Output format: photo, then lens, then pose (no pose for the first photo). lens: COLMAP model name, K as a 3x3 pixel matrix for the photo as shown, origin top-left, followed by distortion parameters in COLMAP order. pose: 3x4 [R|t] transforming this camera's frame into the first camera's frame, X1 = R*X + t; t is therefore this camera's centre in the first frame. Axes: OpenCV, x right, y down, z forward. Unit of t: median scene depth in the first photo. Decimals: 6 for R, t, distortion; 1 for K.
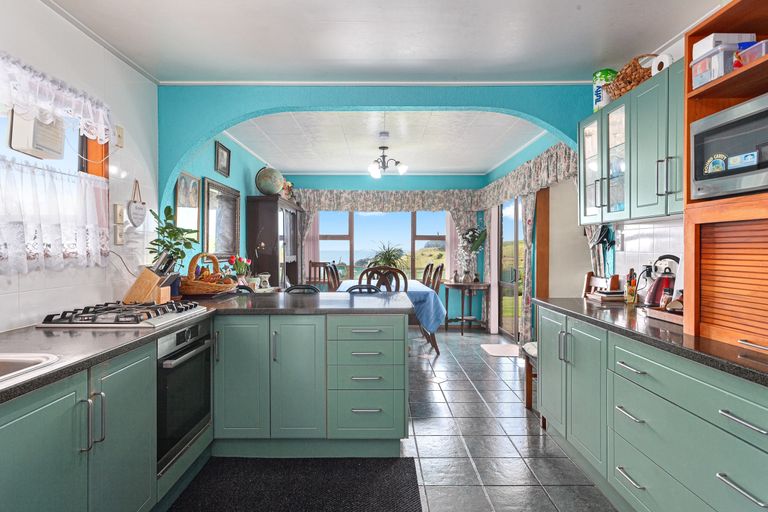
lens RADIAL K [[462.8, 0, 384.3], [0, 462.8, 253.4], [0, 0, 1]] dist [0.000052, 0.000001]
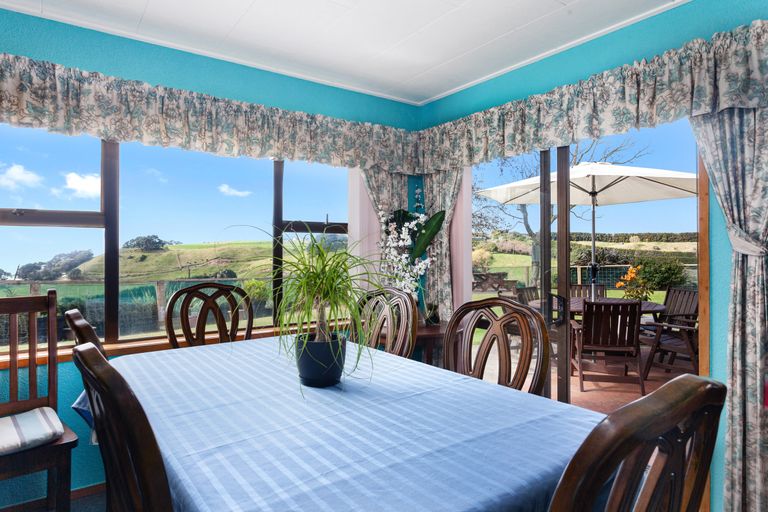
lens RADIAL K [[471.6, 0, 384.8], [0, 471.6, 250.1], [0, 0, 1]] dist [0.001666, 0.000435]
pose [[0.813196, -0.002389, 0.581985, -0.113232], [0.006522, 0.999966, -0.005008, -0.009262], [-0.581953, 0.007869, 0.813184, 0.611555]]
